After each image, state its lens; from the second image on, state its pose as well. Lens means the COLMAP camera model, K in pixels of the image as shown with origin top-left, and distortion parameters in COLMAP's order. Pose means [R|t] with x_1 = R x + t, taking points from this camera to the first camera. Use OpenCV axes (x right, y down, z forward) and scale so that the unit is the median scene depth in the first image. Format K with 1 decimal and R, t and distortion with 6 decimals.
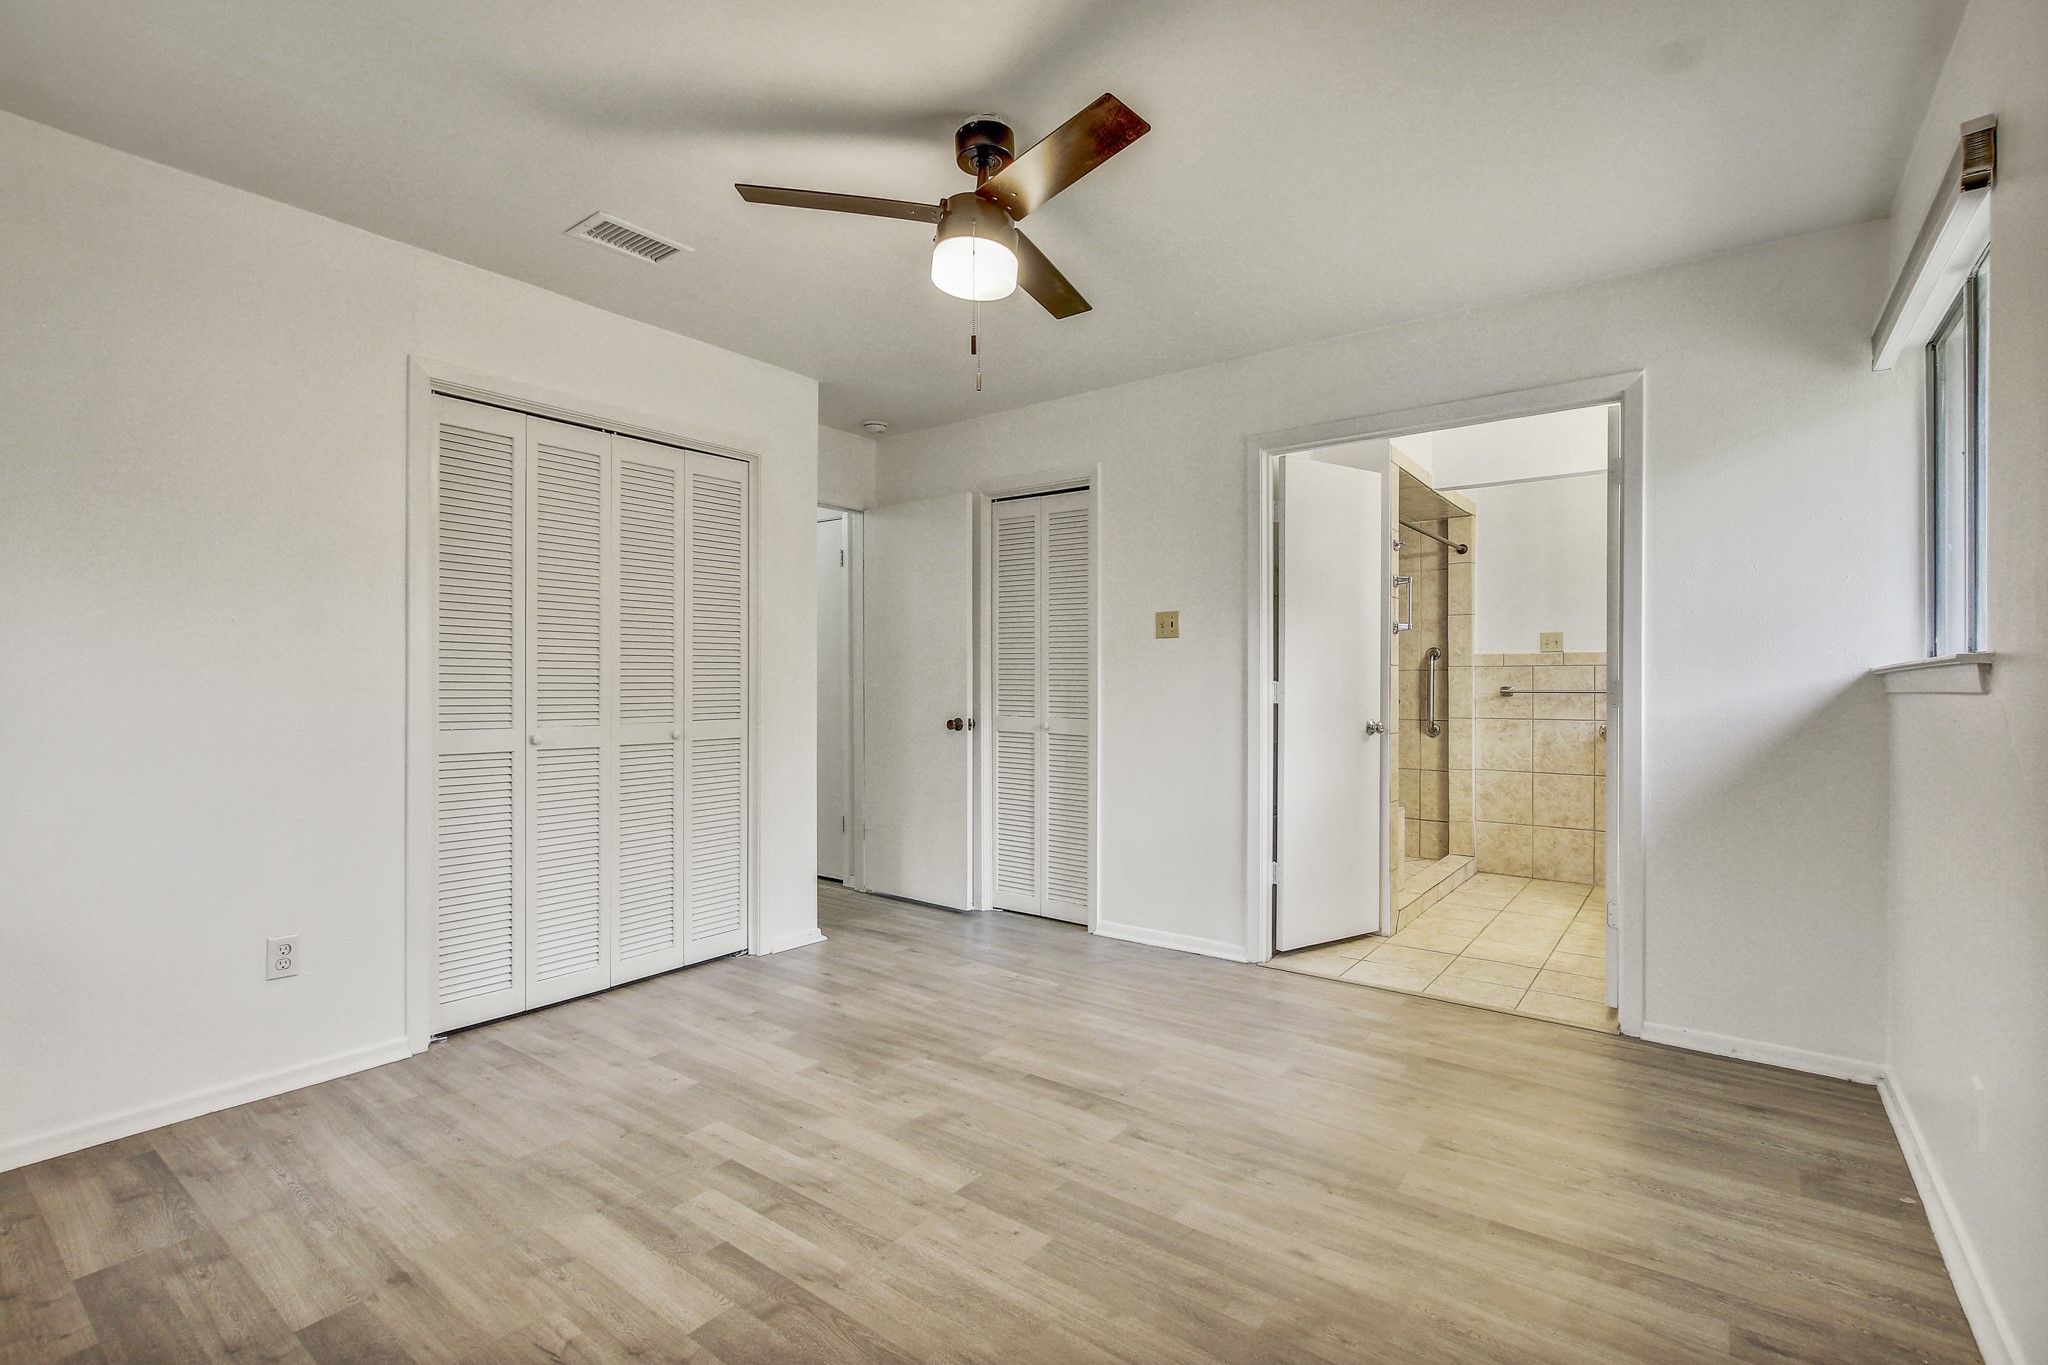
lens RADIAL K [[949.2, 0, 1024.2], [0, 949.2, 678.9], [0, 0, 1]] dist [-0.009739, 0.001253]
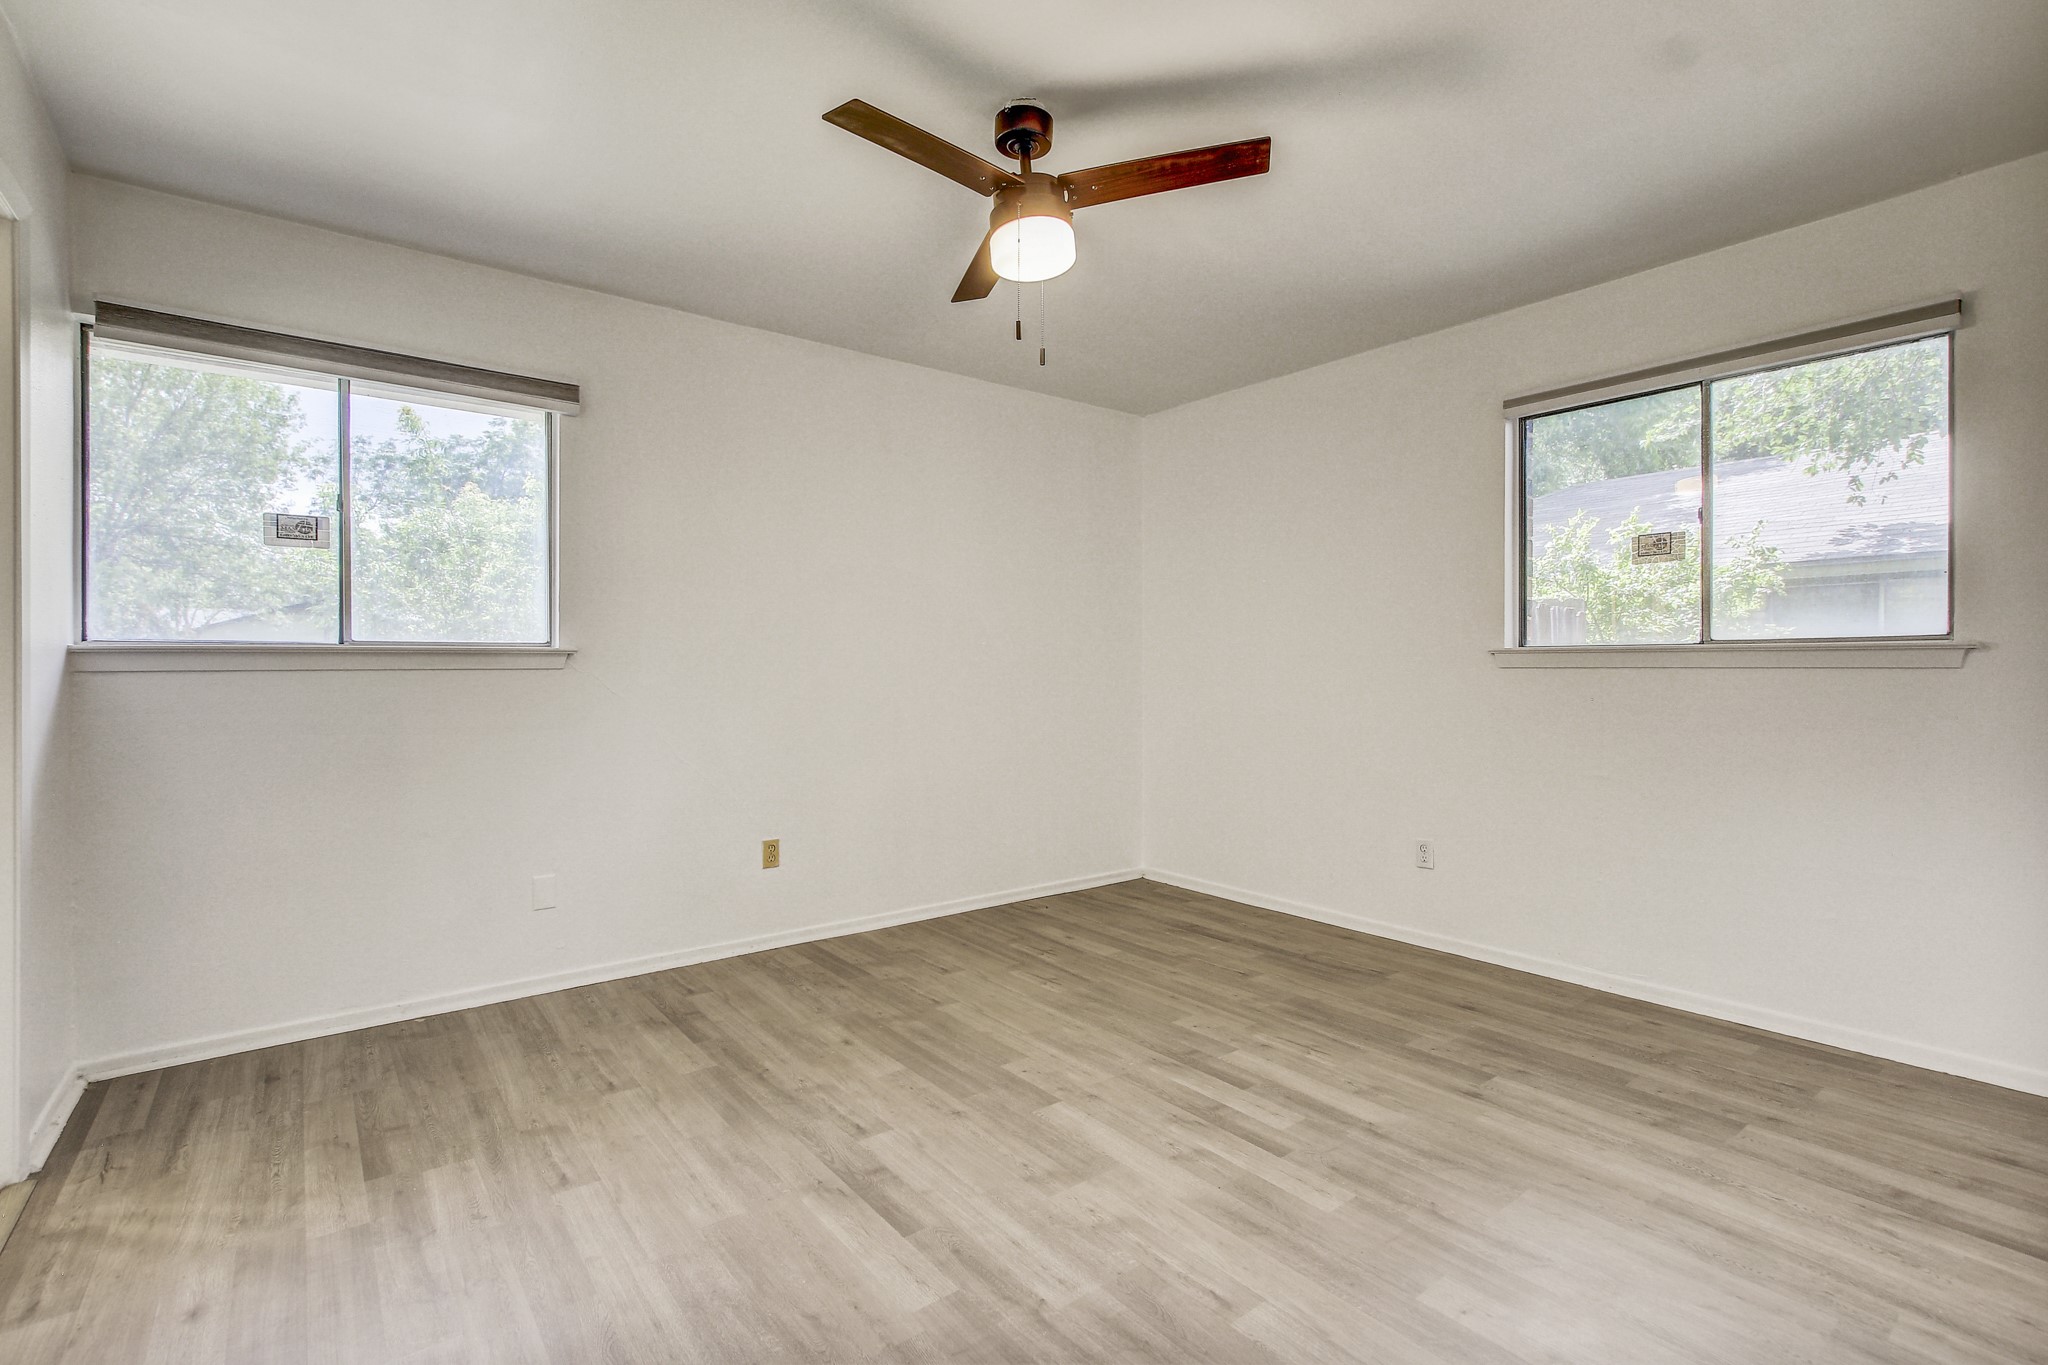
lens RADIAL K [[949.2, 0, 1024.4], [0, 949.2, 680.1], [0, 0, 1]] dist [-0.009739, 0.001253]
pose [[-0.967454, -0.002618, 0.253032, -0.311191], [-0.001260, 0.999984, 0.005527, 0.021184], [-0.253043, 0.005028, -0.967442, 2.061293]]
